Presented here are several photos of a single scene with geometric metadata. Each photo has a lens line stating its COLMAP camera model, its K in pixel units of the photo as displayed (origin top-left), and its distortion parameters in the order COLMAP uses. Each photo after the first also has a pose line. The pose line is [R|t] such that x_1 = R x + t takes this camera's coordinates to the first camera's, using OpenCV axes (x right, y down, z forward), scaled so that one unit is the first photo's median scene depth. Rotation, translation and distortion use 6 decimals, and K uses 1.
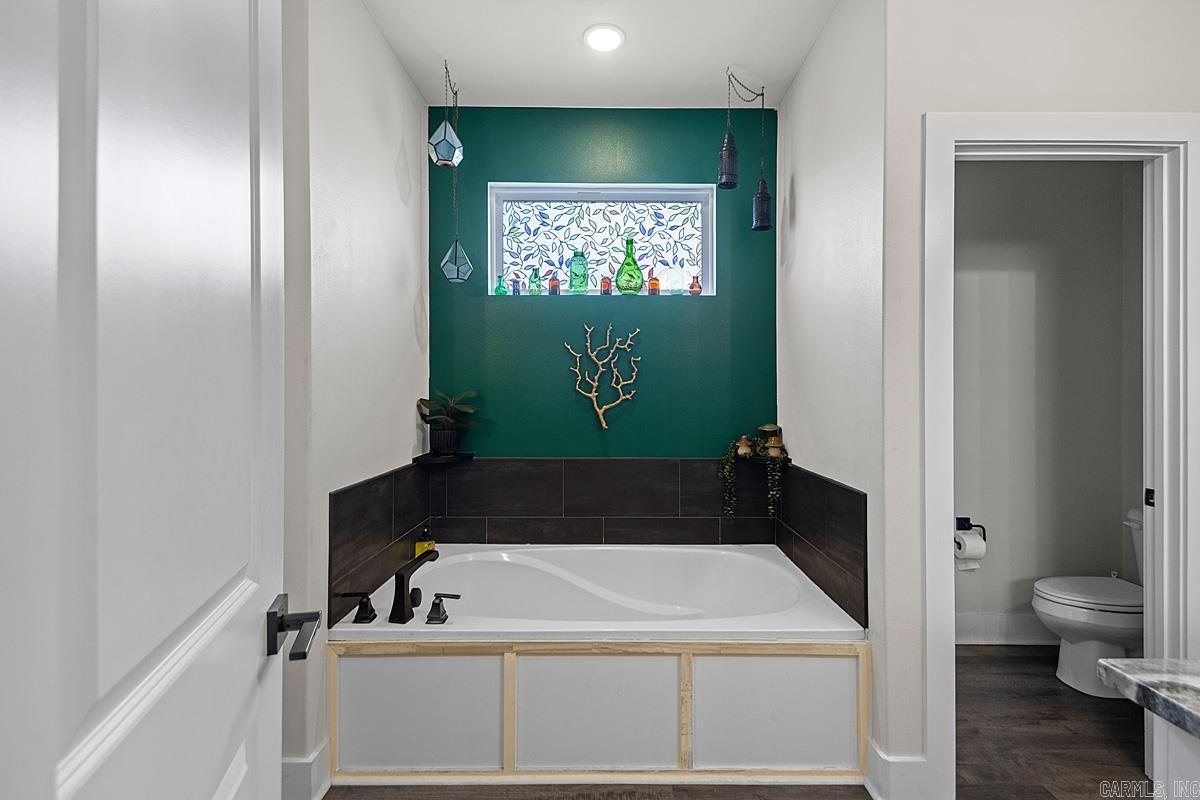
lens RADIAL K [[555.2, 0, 600.1], [0, 555.2, 393.4], [0, 0, 1]] dist [0.006425, -0.000291]
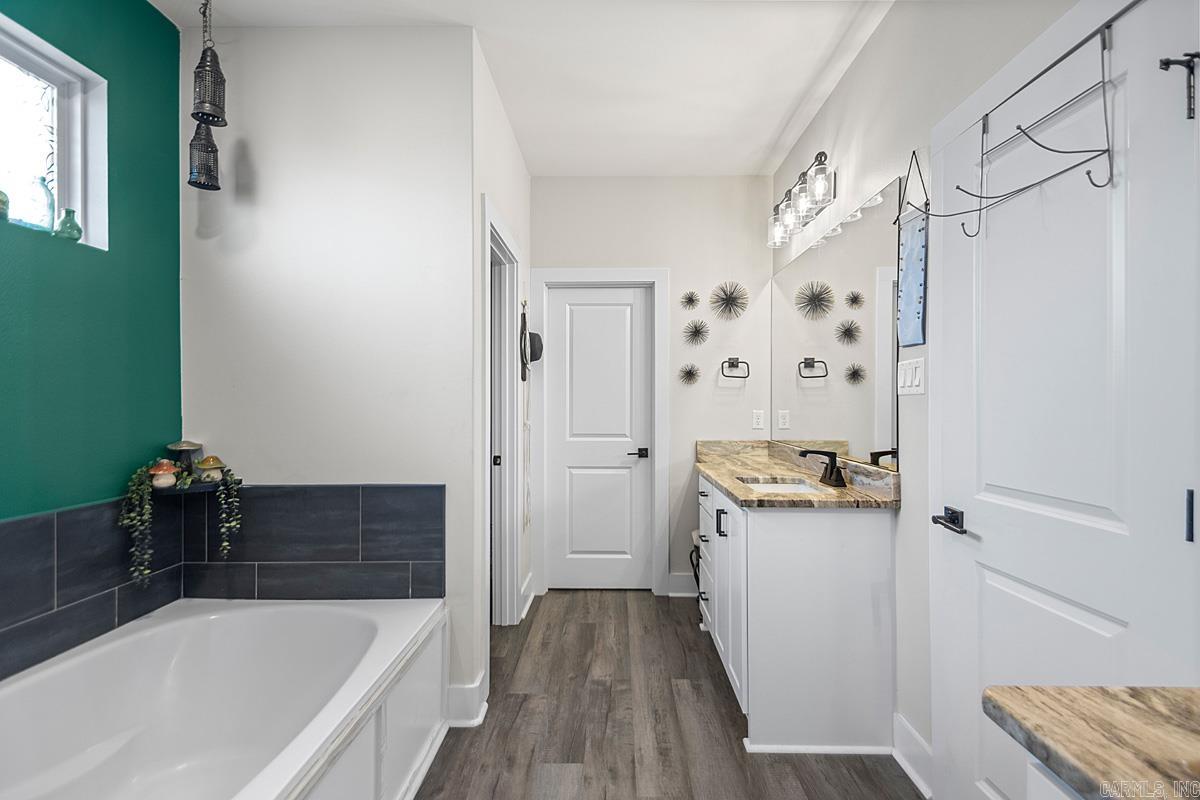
lens RADIAL K [[576.5, 0, 610.6], [0, 576.5, 401.2], [0, 0, 1]] dist [-0.000067, -0.000745]
pose [[-0.014137, -0.006466, 0.999879, -0.479162], [0.001537, 0.999978, 0.006489, -0.003319], [-0.999899, 0.001628, -0.014127, 0.418280]]
